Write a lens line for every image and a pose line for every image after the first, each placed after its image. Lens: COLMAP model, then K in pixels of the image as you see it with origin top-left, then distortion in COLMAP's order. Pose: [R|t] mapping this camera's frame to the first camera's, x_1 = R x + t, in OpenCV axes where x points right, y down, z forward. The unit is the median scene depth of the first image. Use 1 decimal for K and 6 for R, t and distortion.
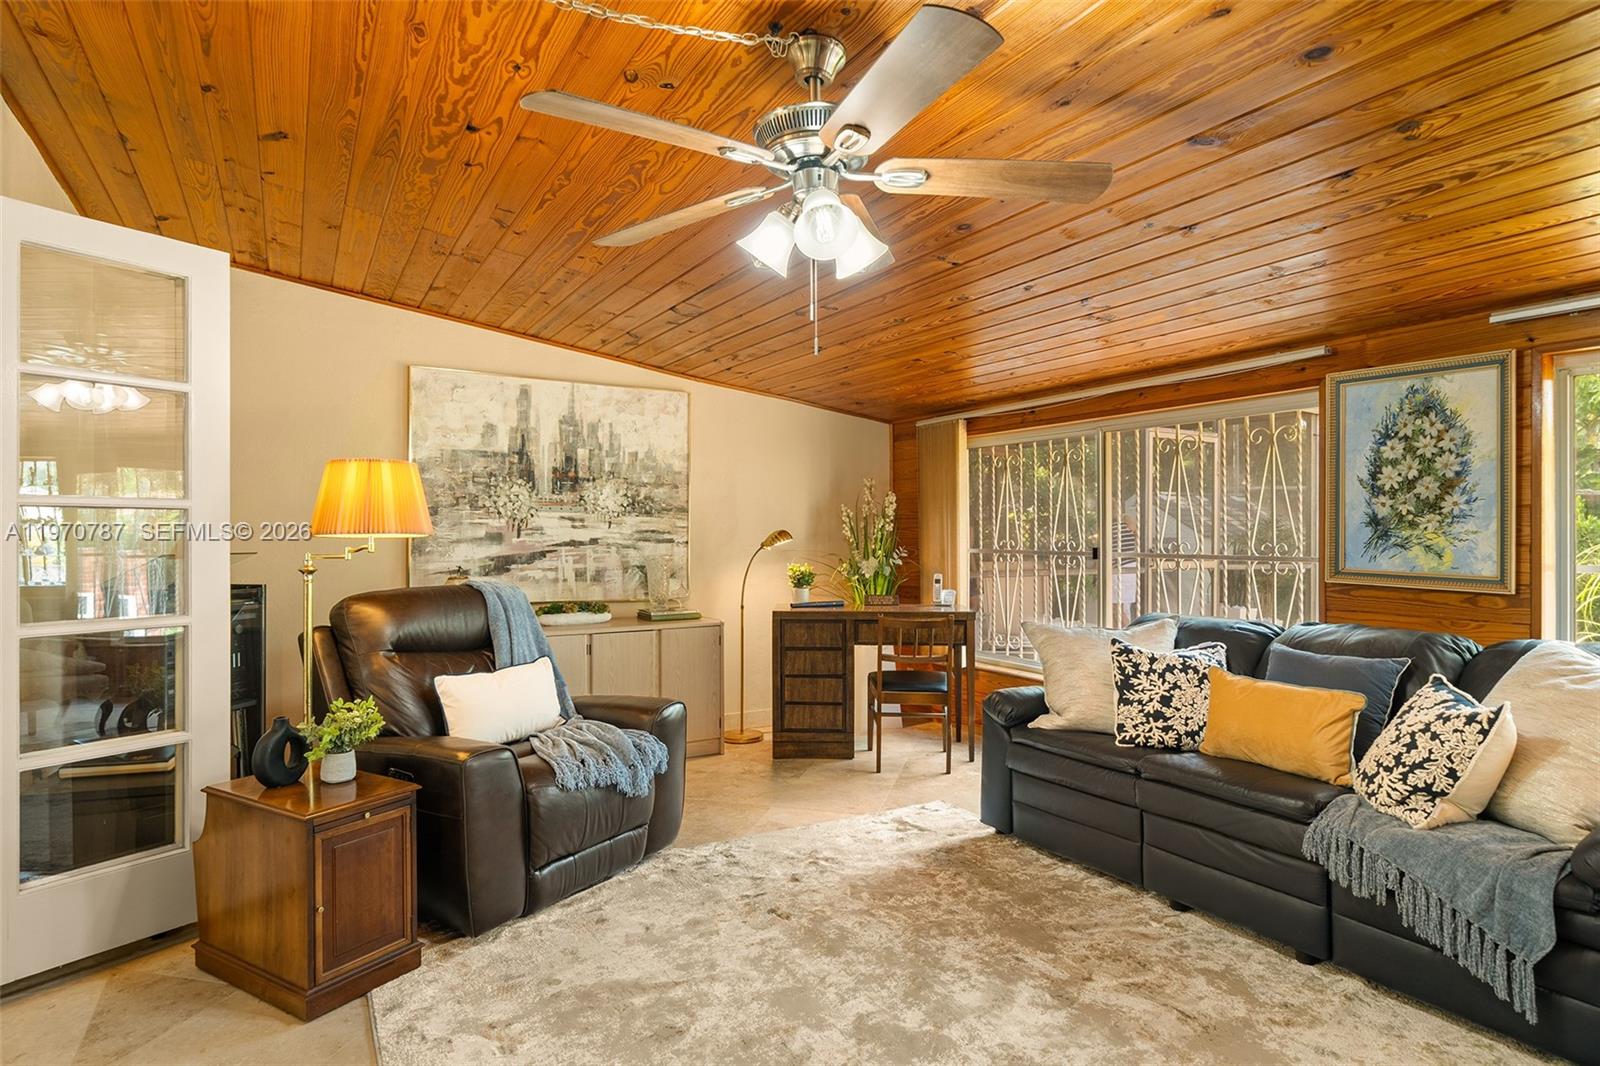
lens RADIAL K [[875.1, 0, 800.6], [0, 875.1, 533.4], [0, 0, 1]] dist [-0.002496, -0.000073]
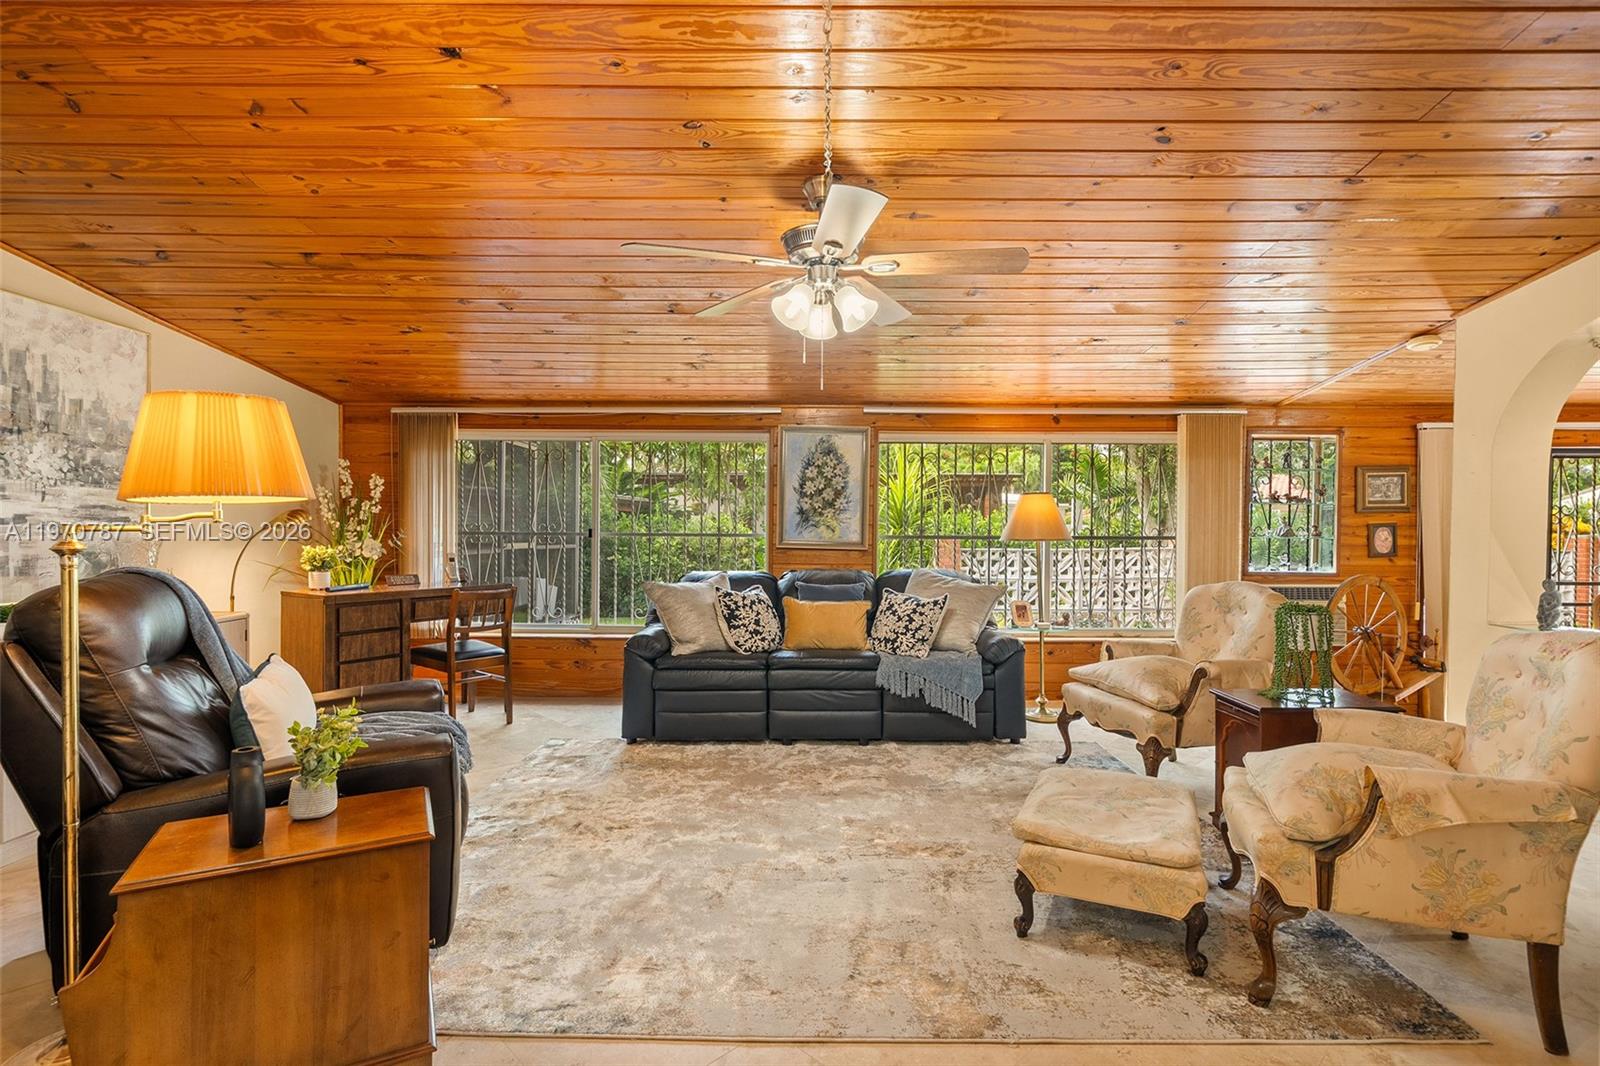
lens RADIAL K [[759.8, 0, 800.2], [0, 759.8, 535.1], [0, 0, 1]] dist [0.000465, 0.000441]
pose [[0.510757, -0.004145, 0.859715, -0.662635], [-0.006209, 0.999945, 0.008510, 0.019833], [-0.859703, -0.009685, 0.510703, 0.215431]]
